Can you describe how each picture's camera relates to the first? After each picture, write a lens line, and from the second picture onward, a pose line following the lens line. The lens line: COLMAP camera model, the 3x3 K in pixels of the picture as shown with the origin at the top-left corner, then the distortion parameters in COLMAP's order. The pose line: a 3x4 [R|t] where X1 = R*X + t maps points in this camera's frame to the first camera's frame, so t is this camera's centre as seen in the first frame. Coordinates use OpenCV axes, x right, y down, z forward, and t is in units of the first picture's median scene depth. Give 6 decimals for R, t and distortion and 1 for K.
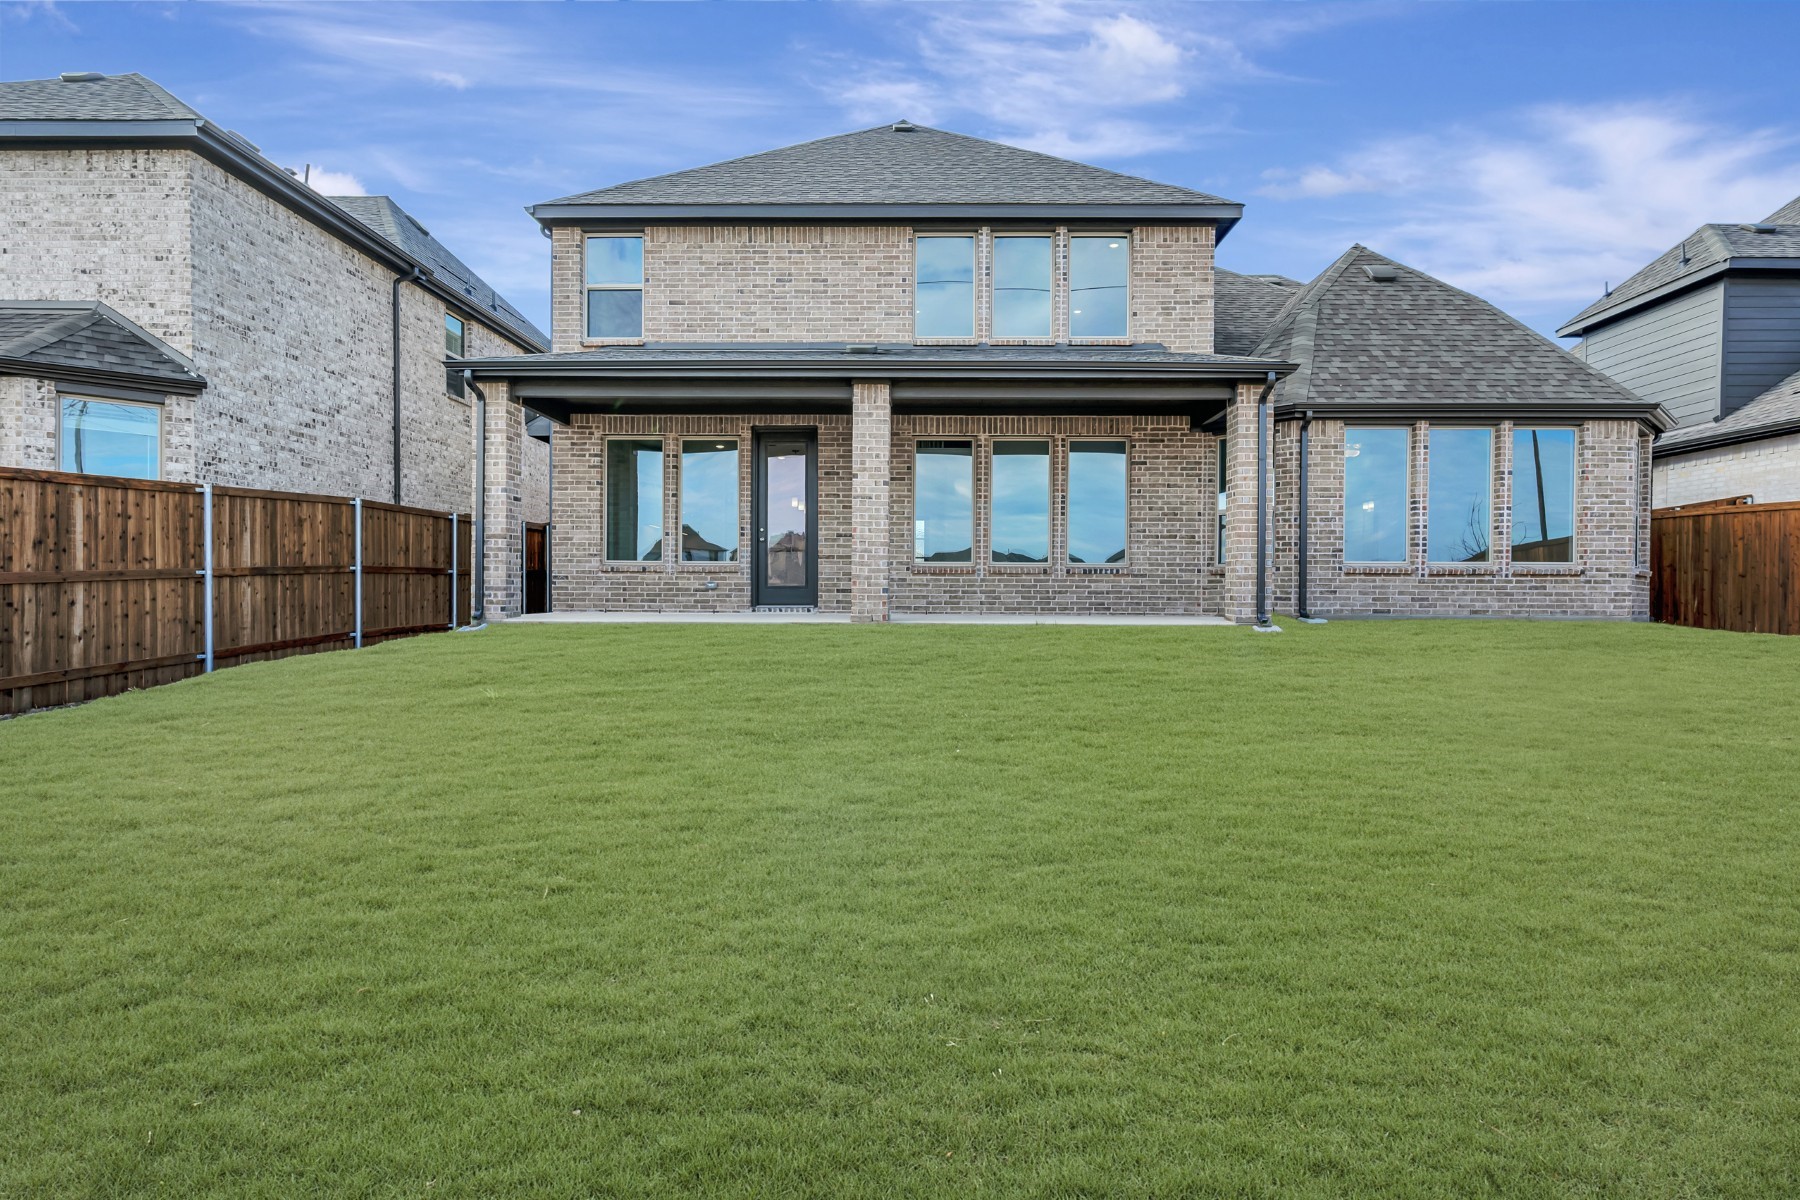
lens RADIAL K [[958.8, 0, 900.8], [0, 958.8, 600.5], [0, 0, 1]] dist [0.001088, 0.000422]
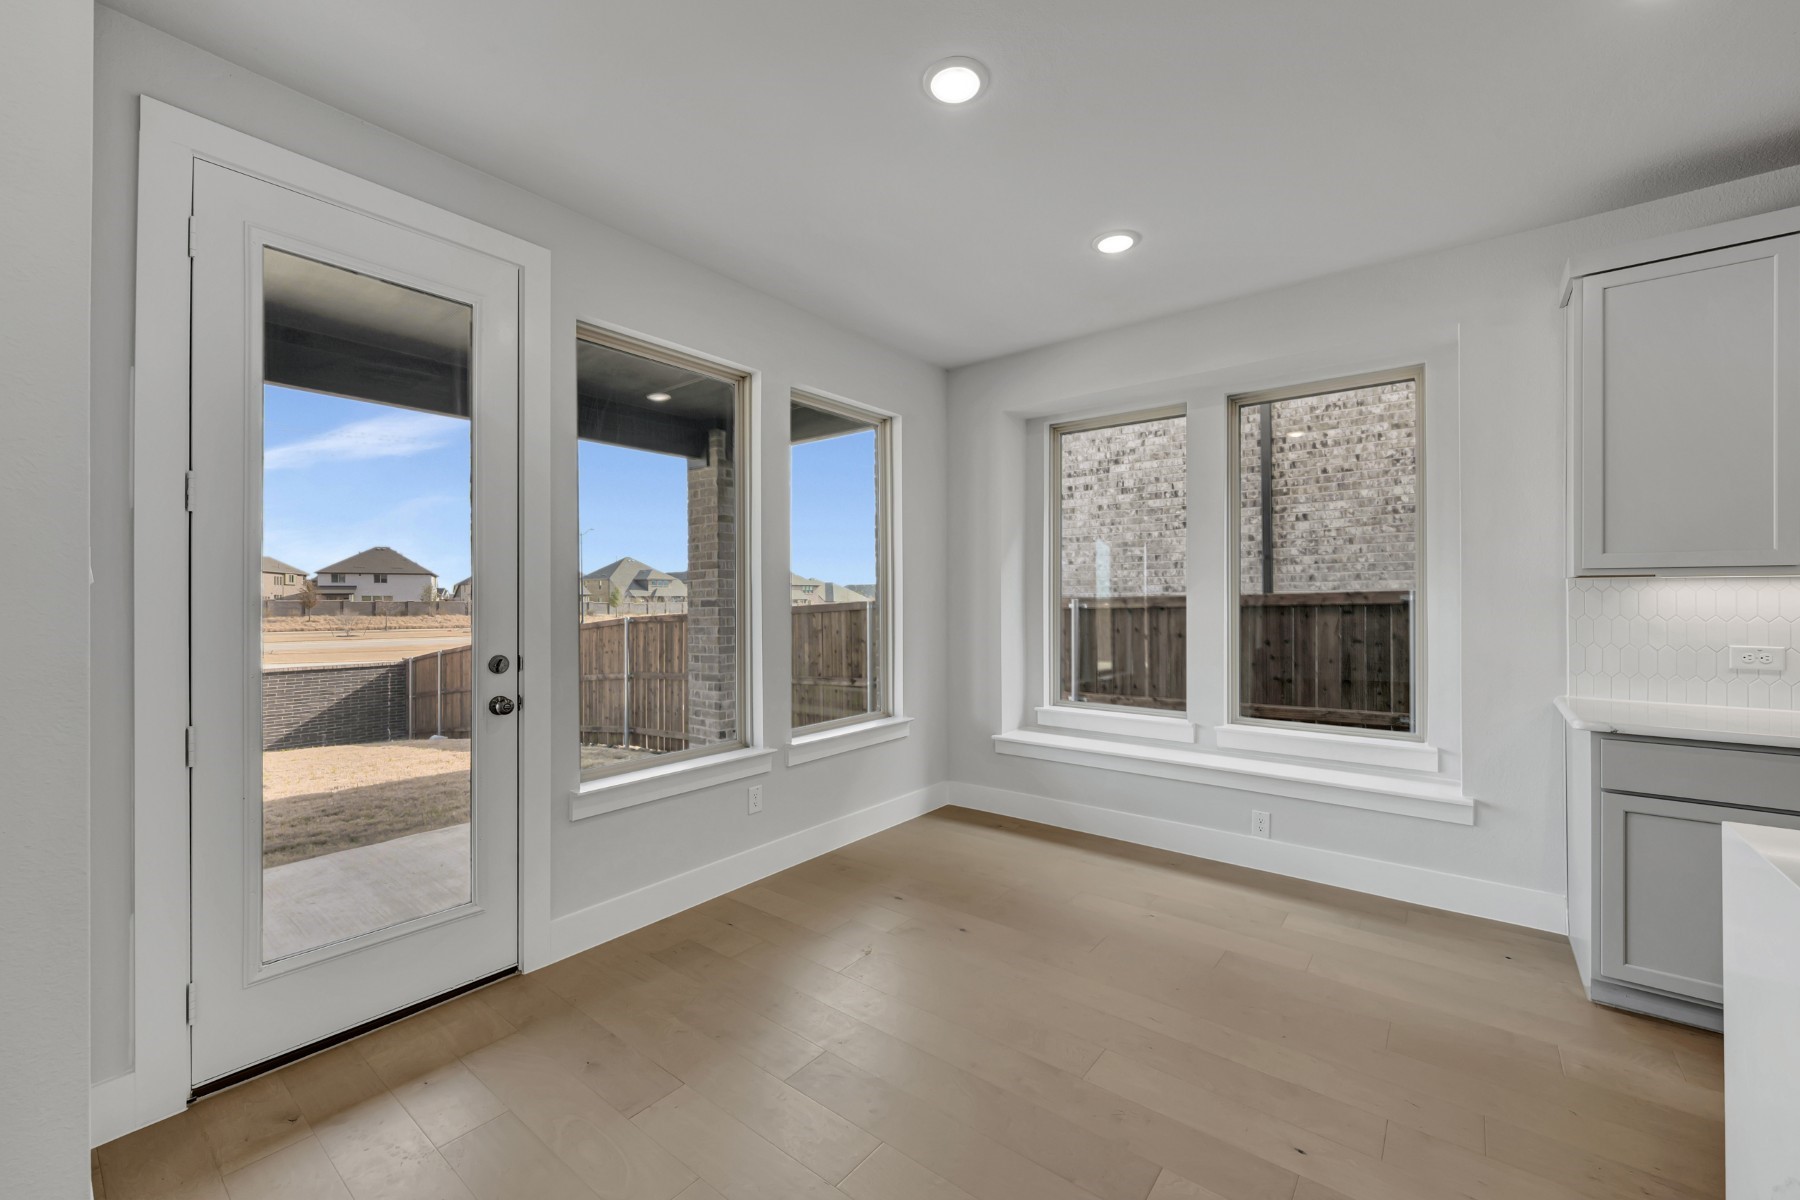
lens RADIAL K [[711.0, 0, 913.0], [0, 711.0, 598.9], [0, 0, 1]] dist [-0.001328, 0.001193]
pose [[-0.594177, 0.002622, -0.804330, -0.065328], [-0.001156, 0.999991, 0.004115, -0.098592], [0.804333, 0.003375, -0.594169, 1.236220]]
